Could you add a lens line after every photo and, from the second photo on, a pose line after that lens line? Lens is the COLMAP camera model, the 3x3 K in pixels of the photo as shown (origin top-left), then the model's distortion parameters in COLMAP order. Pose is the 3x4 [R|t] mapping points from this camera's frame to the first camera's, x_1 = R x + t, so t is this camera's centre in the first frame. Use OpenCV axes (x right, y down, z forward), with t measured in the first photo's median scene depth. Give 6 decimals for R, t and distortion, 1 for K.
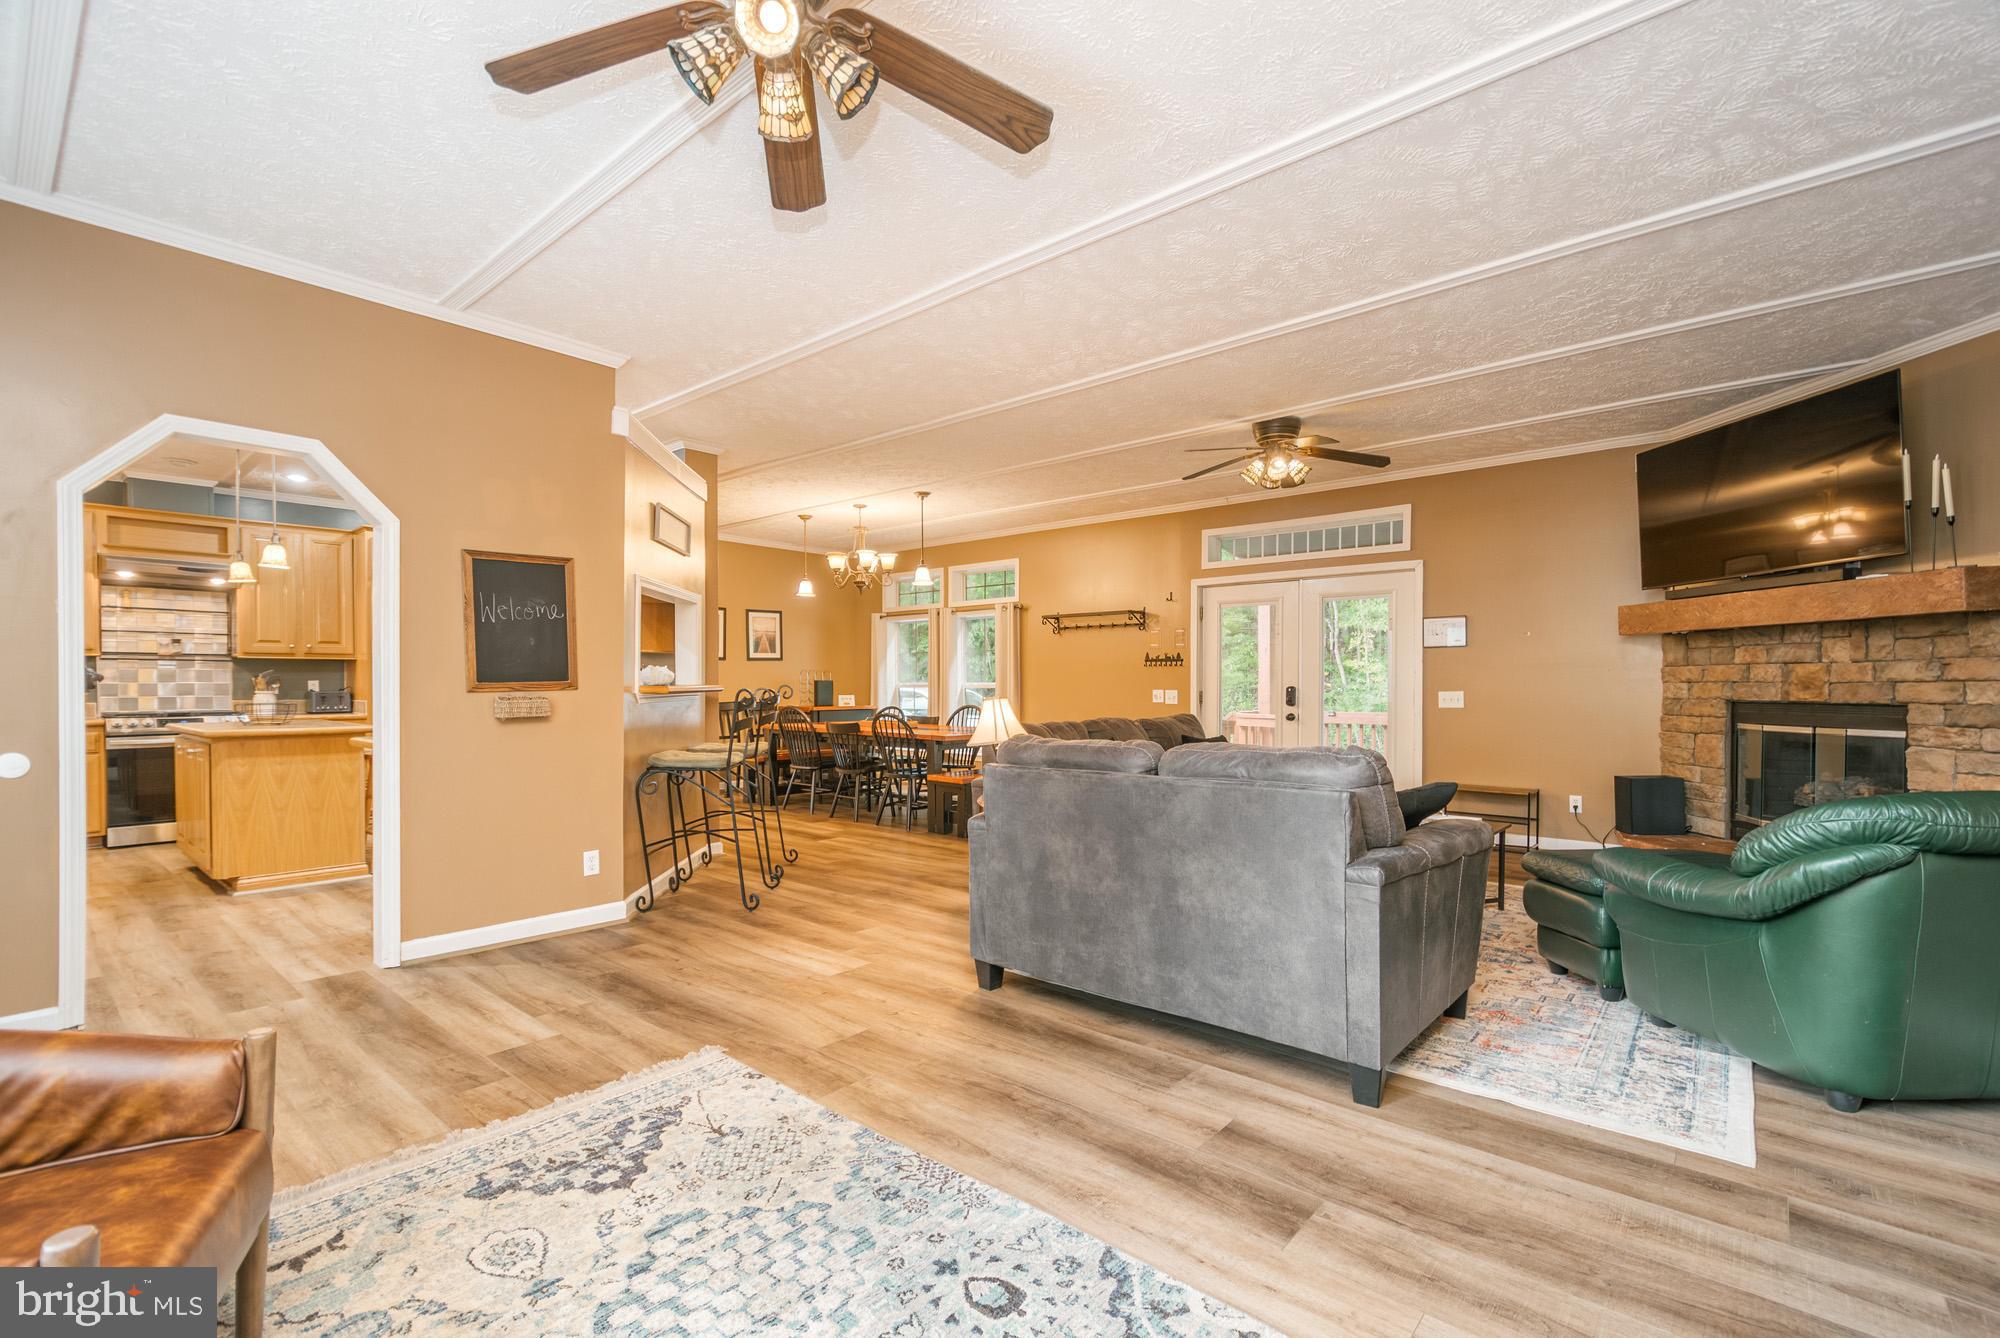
lens RADIAL K [[909.8, 0, 1087.2], [0, 909.8, 694.1], [0, 0, 1]] dist [-0.000427, 0.000412]
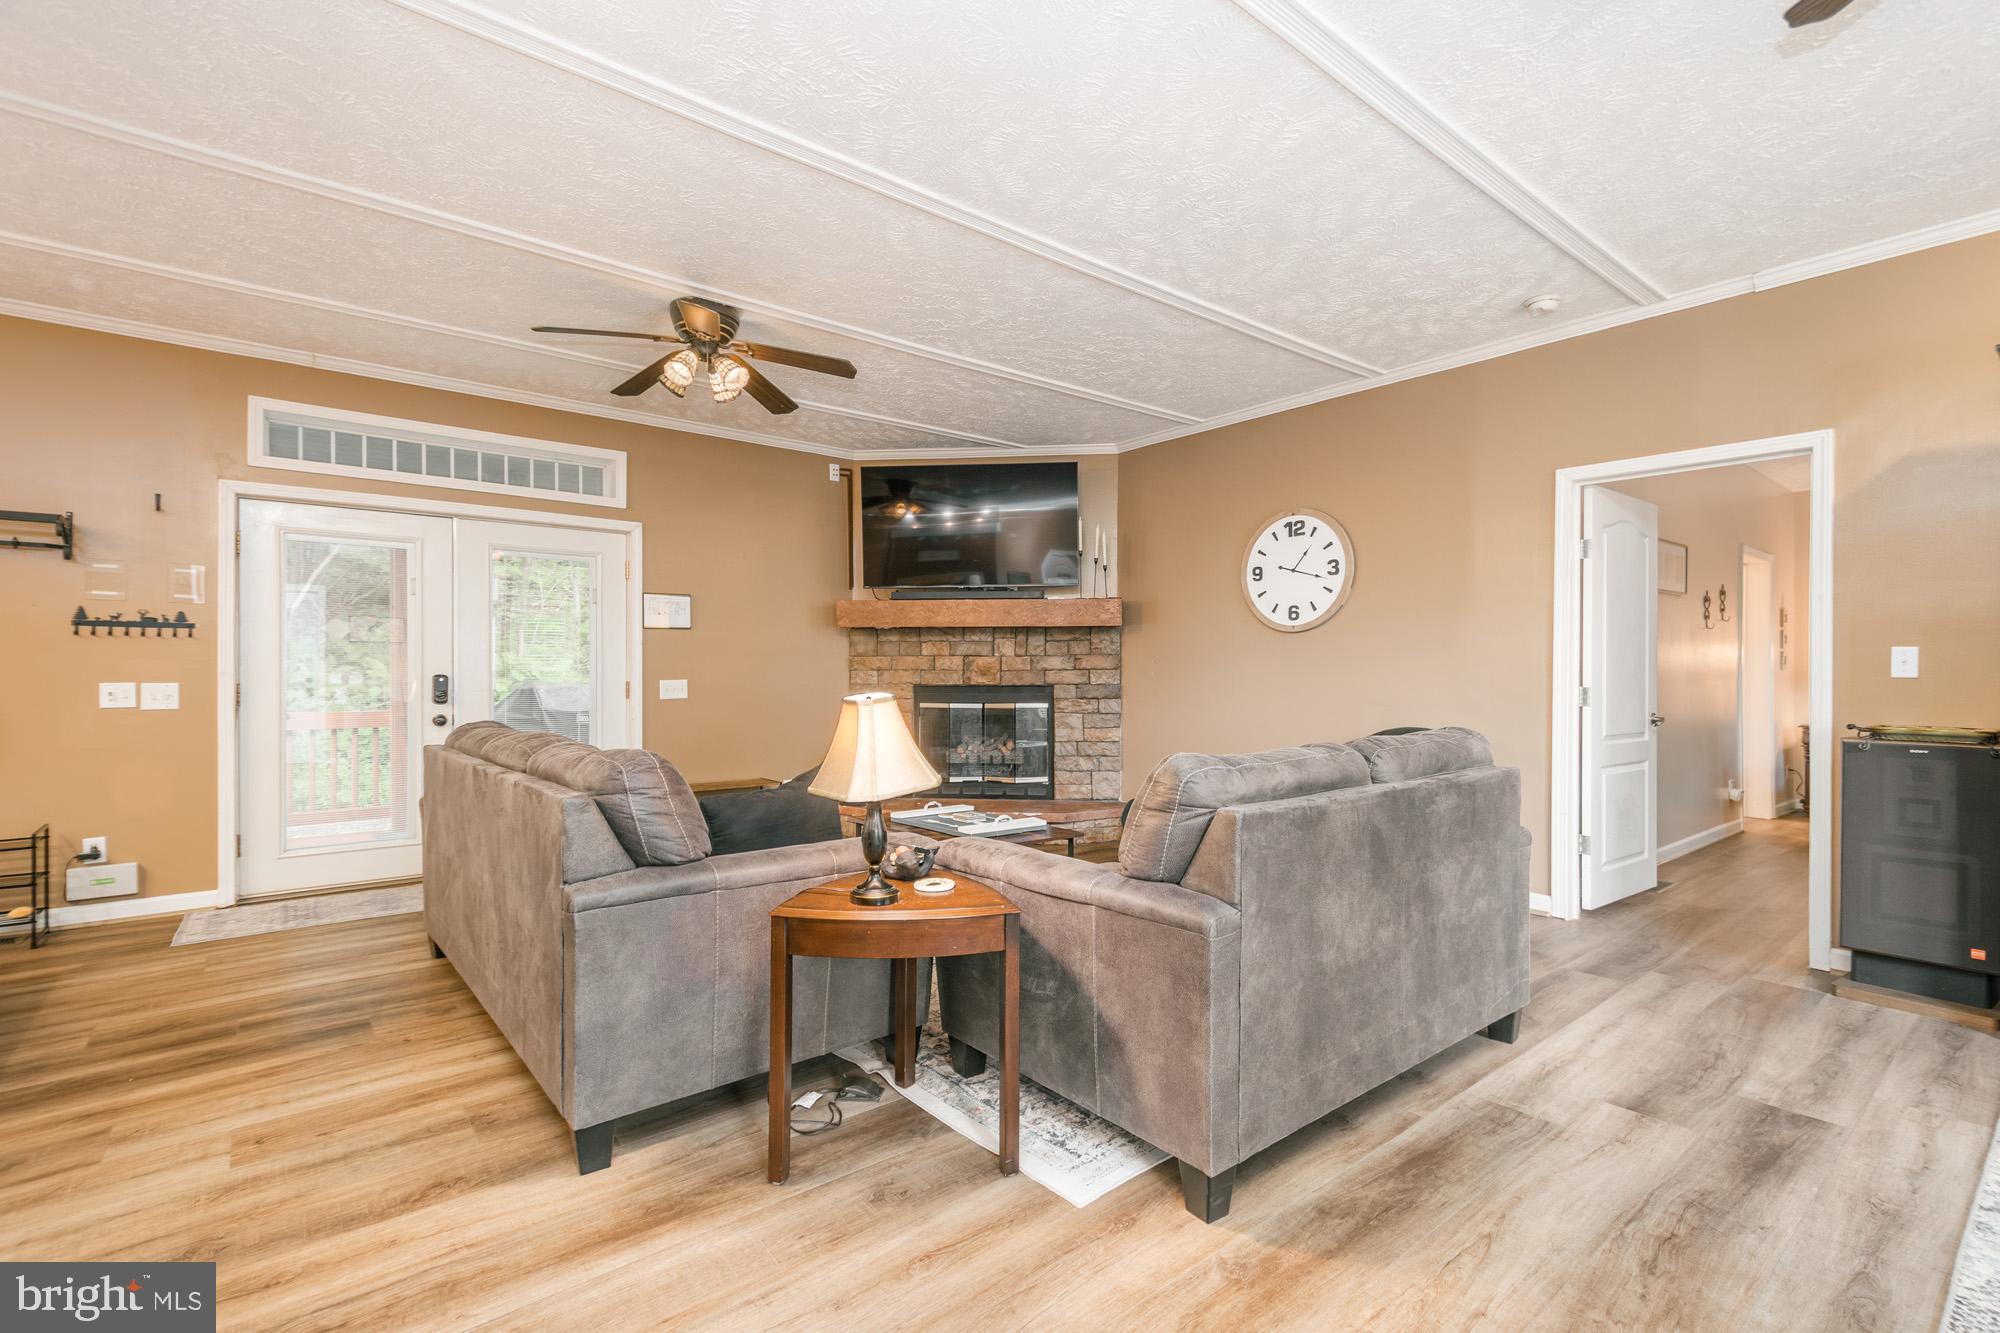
lens RADIAL K [[856.1, 0, 990.5], [0, 856.1, 681.2], [0, 0, 1]] dist [0.017567, -0.006031]
pose [[0.235780, -0.010529, 0.971750, -0.490971], [0.010484, 0.999911, 0.008290, -0.008088], [-0.971750, 0.008233, 0.235869, 0.758286]]
